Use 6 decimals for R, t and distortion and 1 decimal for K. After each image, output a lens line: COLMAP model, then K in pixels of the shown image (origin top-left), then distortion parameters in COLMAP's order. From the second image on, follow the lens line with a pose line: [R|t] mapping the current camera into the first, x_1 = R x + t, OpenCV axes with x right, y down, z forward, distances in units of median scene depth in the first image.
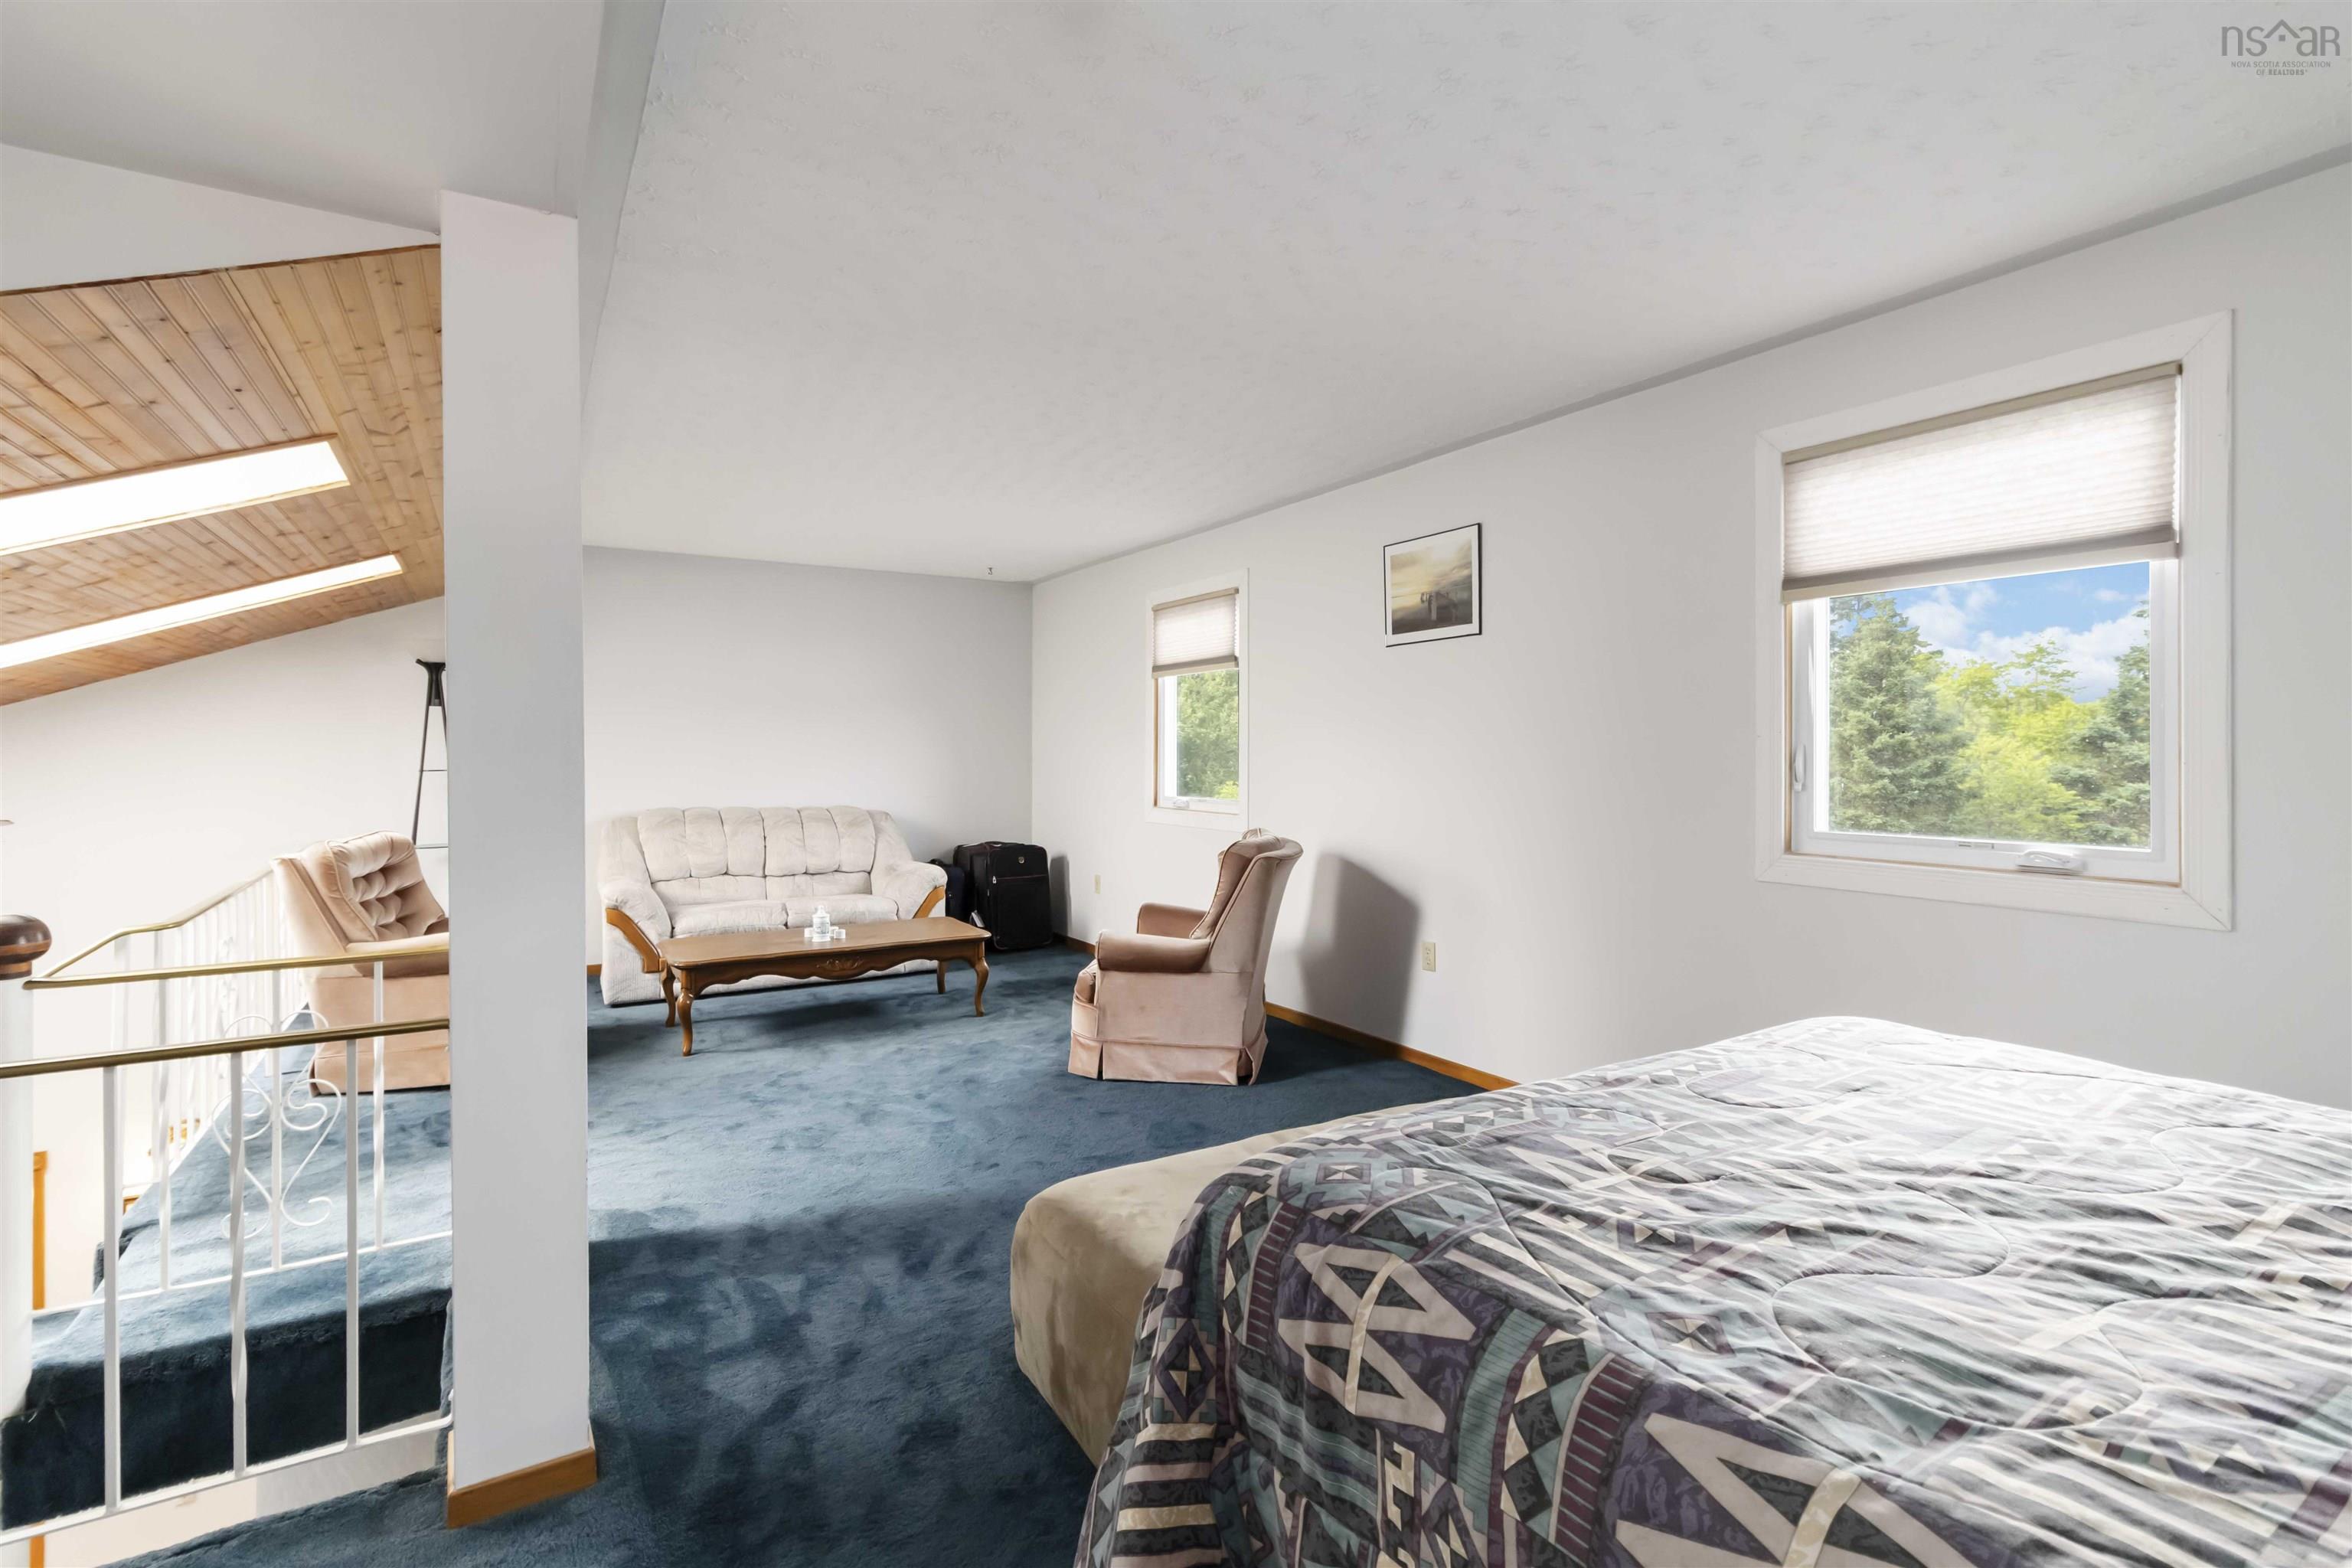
lens RADIAL K [[1090.6, 0, 1184.8], [0, 1090.6, 769.3], [0, 0, 1]] dist [0.004735, -0.001468]
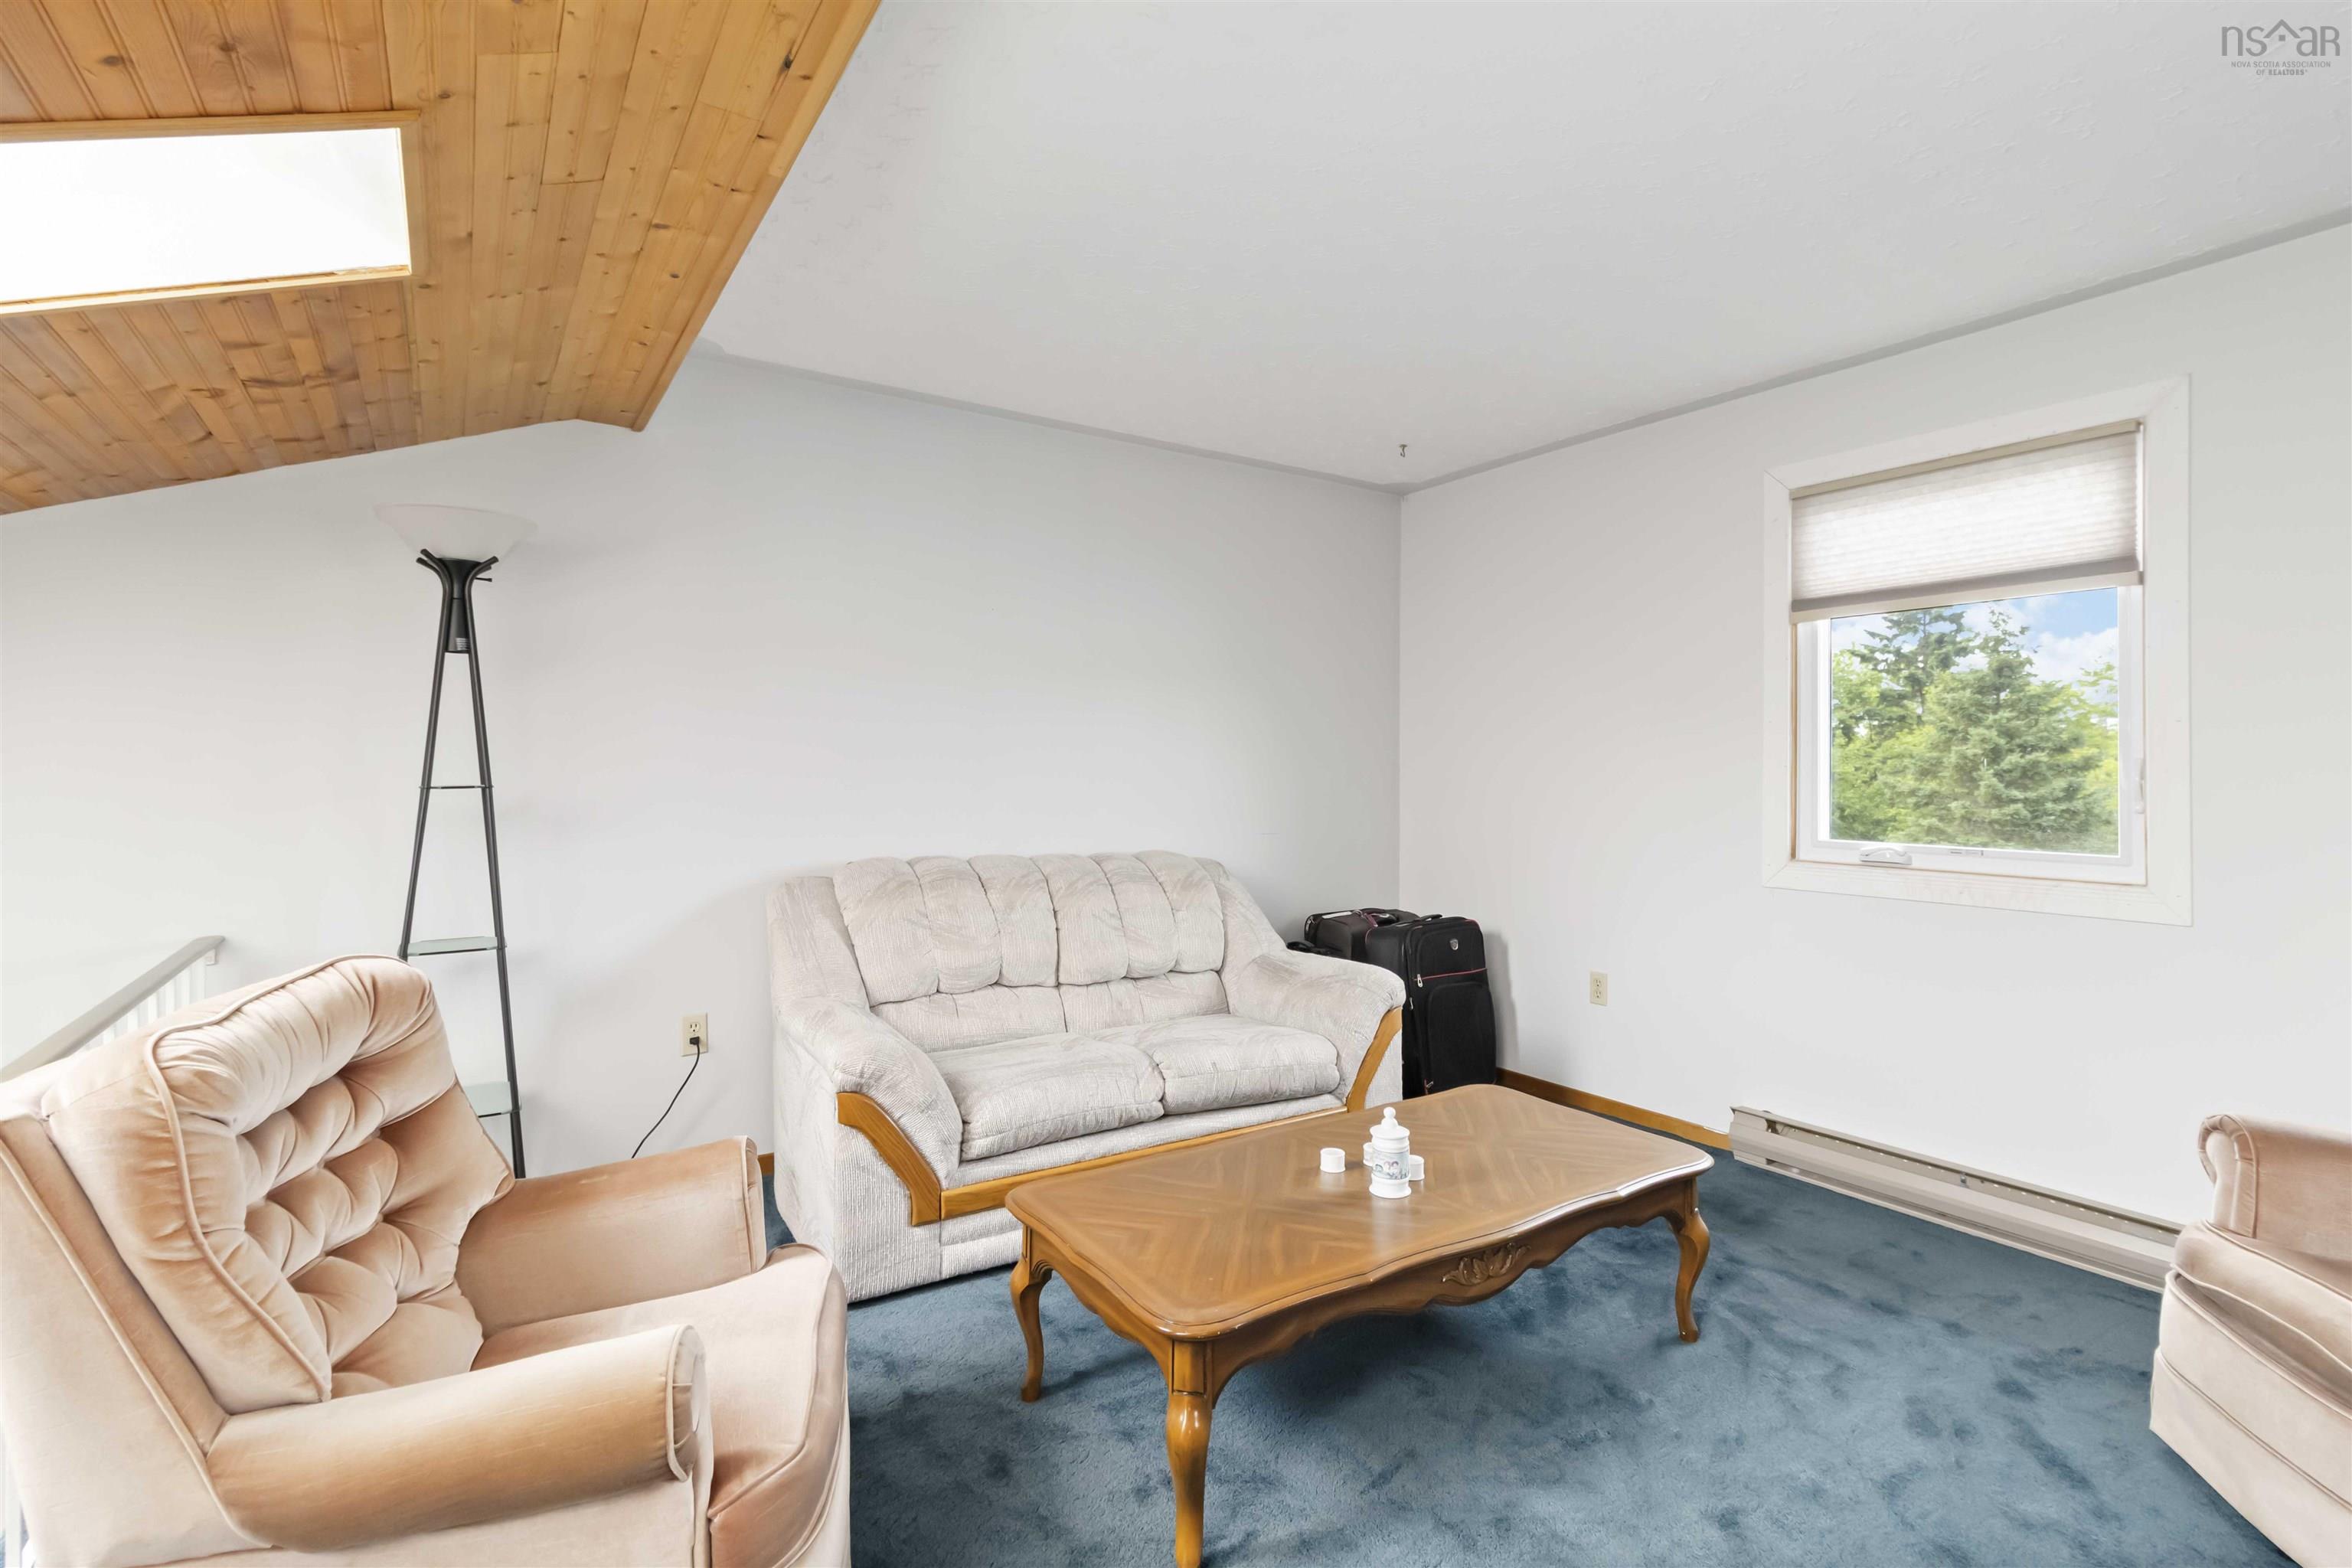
lens RADIAL K [[1090.6, 0, 1184.1], [0, 1090.6, 768.6], [0, 0, 1]] dist [0.004735, -0.001468]
pose [[0.999564, 0.004909, 0.029127, -0.346062], [-0.004364, 0.999815, -0.018754, 0.000631], [-0.029214, 0.018618, 0.999400, 0.465650]]
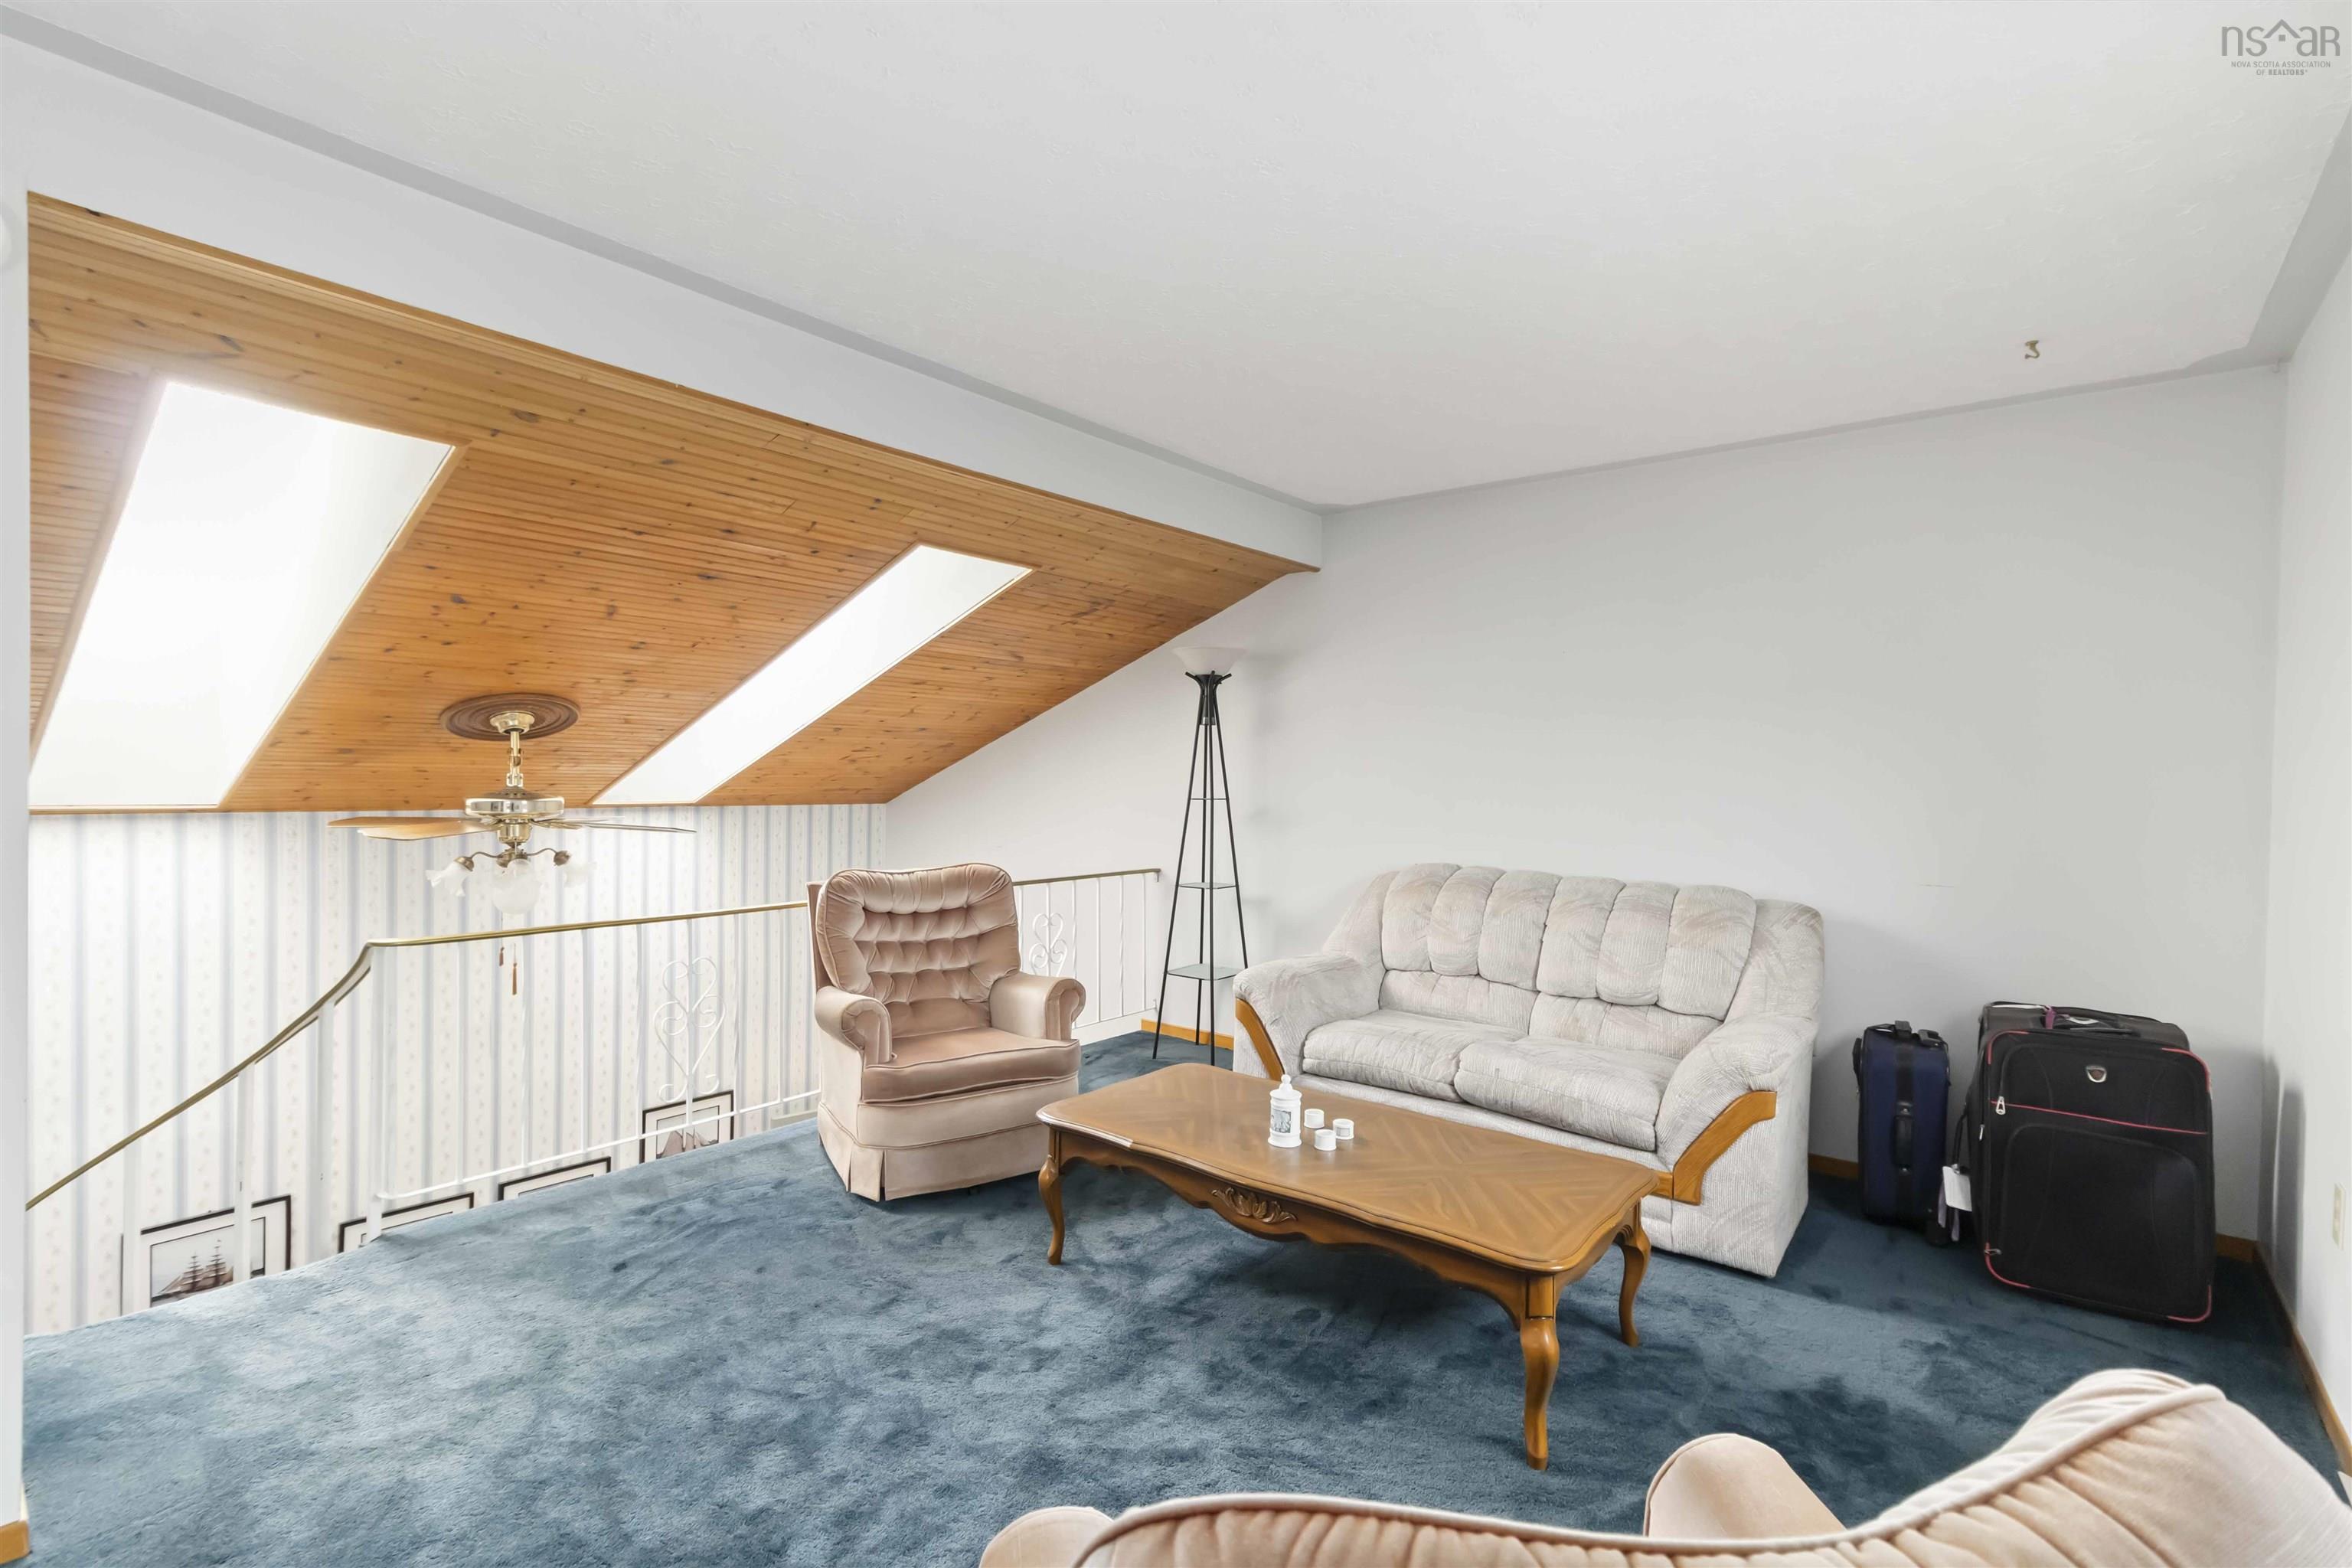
lens RADIAL K [[1090.6, 0, 1197.7], [0, 1090.6, 786.3], [0, 0, 1]] dist [0.004735, -0.001468]
pose [[0.343159, 0.013341, -0.939182, 0.114067], [-0.029402, 0.999562, 0.003456, -0.010733], [0.938817, 0.026428, 0.343401, 0.629822]]
